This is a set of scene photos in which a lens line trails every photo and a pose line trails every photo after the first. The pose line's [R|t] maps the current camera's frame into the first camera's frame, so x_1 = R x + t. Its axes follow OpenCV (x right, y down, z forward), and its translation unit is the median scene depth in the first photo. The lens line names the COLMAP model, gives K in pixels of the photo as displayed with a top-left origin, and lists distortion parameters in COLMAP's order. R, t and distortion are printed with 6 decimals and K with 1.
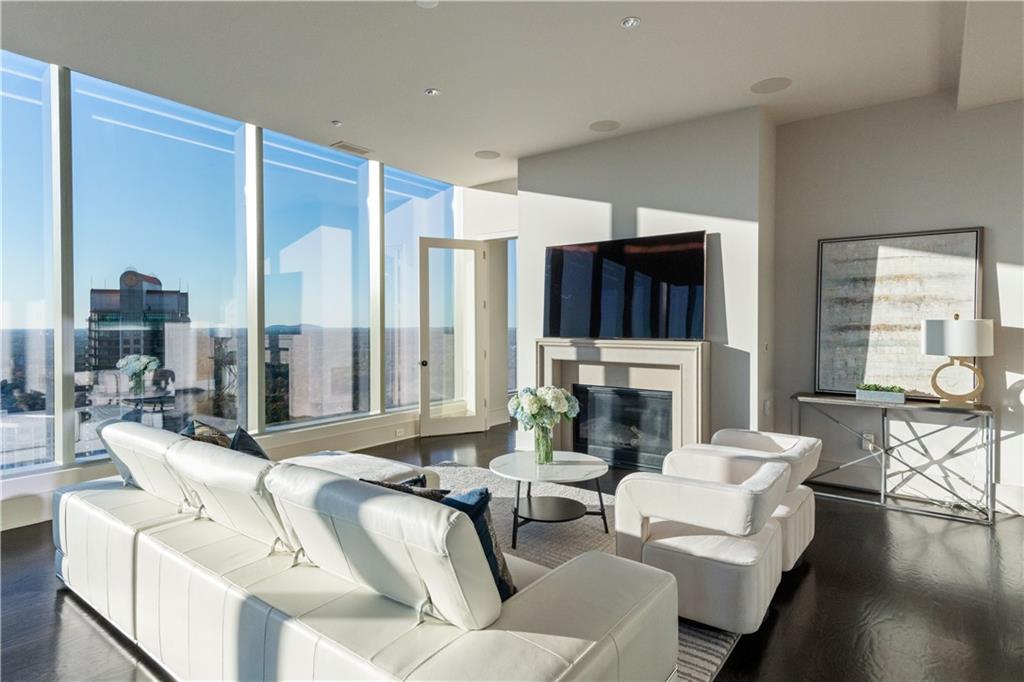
lens RADIAL K [[564.4, 0, 512.0], [0, 564.4, 341.0], [0, 0, 1]] dist [0.001978, -0.000102]
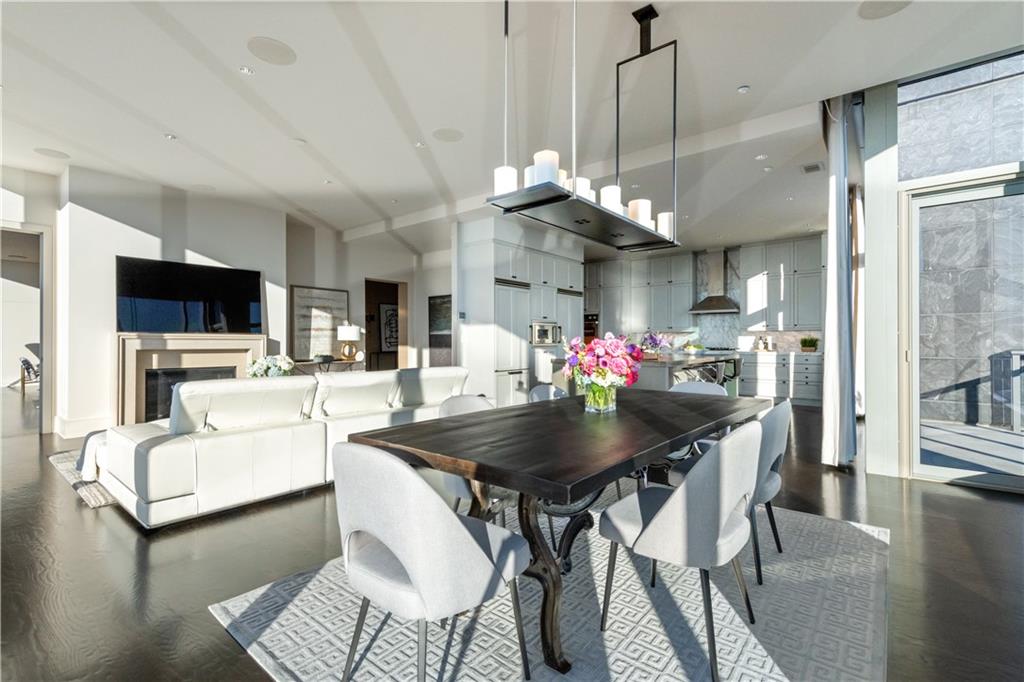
lens RADIAL K [[454.9, 0, 512.0], [0, 454.9, 341.0], [0, 0, 1]] dist [0.000601, 0.000058]
pose [[0.056107, 0.004186, 0.998416, -0.782647], [0.023009, 0.999720, -0.005484, 0.035563], [-0.998160, 0.023280, 0.055995, 0.099521]]
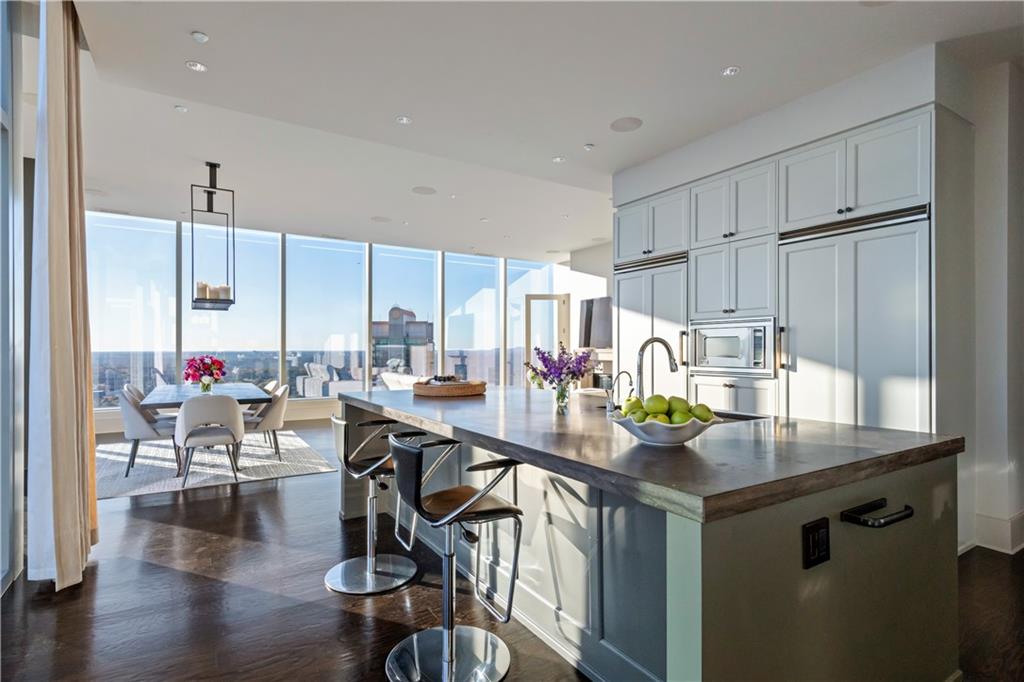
lens RADIAL K [[521.2, 0, 512.0], [0, 521.2, 341.0], [0, 0, 1]] dist [0.000448, -0.000019]
pose [[0.930734, -0.015675, -0.365361, 0.472173], [0.001843, 0.999269, -0.038177, 0.035310], [0.365692, 0.034859, 0.930083, -0.676236]]
